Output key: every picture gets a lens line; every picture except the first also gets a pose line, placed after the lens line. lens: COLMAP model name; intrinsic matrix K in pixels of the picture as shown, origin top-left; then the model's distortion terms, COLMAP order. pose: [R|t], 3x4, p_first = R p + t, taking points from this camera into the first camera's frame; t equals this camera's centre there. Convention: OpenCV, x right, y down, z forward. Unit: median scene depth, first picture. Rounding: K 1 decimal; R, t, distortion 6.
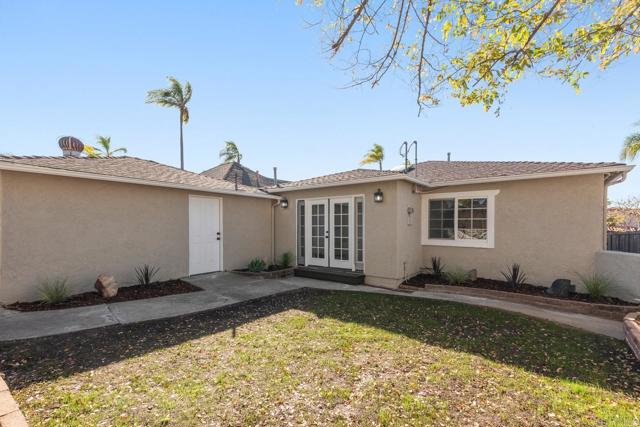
lens RADIAL K [[289.7, 0, 320.9], [0, 289.7, 233.3], [0, 0, 1]] dist [0.030325, 0.000013]
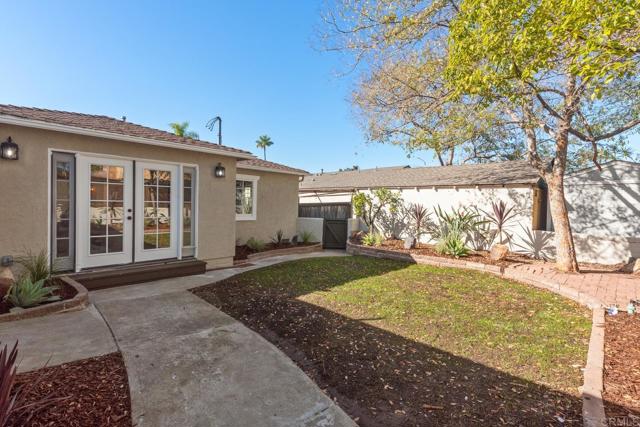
lens RADIAL K [[288.0, 0, 320.9], [0, 288.0, 214.1], [0, 0, 1]] dist [0.013306, -0.000168]
pose [[0.131323, -0.032652, 0.990802, -0.617778], [0.002624, 0.999465, 0.032590, -0.017886], [-0.991336, -0.001679, 0.131338, 0.516342]]
